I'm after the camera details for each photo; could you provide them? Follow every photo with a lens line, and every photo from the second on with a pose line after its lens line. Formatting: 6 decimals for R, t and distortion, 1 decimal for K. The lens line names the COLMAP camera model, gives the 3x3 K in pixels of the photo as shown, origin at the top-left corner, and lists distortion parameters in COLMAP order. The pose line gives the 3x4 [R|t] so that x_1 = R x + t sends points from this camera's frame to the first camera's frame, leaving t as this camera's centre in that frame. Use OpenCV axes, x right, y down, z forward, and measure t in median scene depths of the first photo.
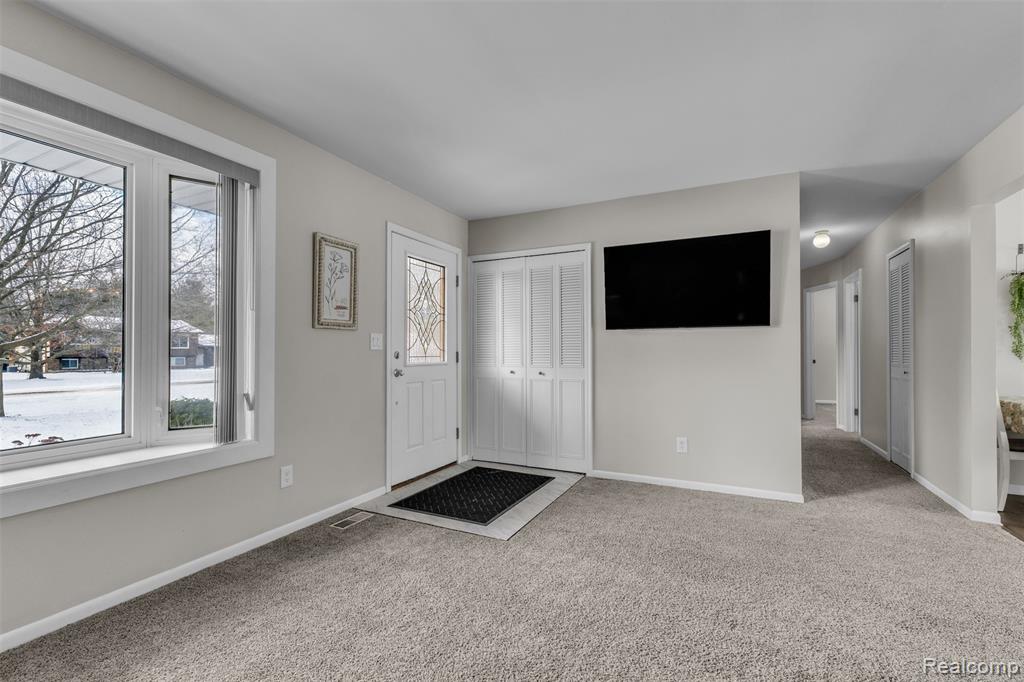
lens RADIAL K [[443.6, 0, 511.1], [0, 443.6, 347.5], [0, 0, 1]] dist [-0.002120, 0.000011]
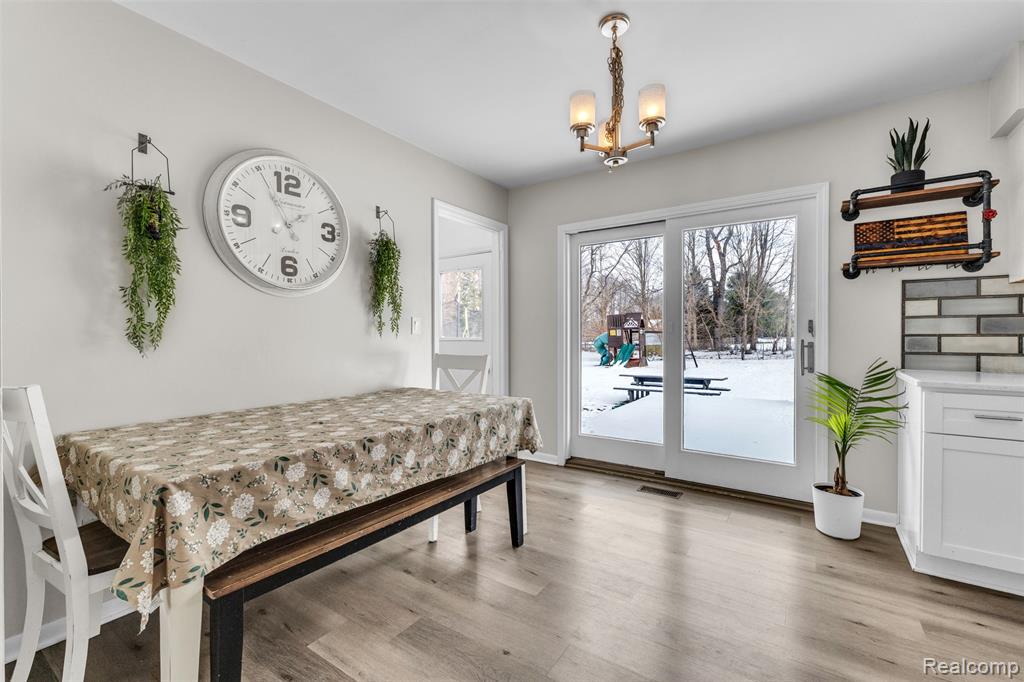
lens RADIAL K [[438.2, 0, 533.7], [0, 438.2, 337.6], [0, 0, 1]] dist [0.001456, 0.000423]
pose [[0.110382, -0.008787, 0.993850, 0.719458], [-0.002995, 0.999953, 0.009174, 0.004347], [-0.993885, -0.003989, 0.110350, 0.503514]]
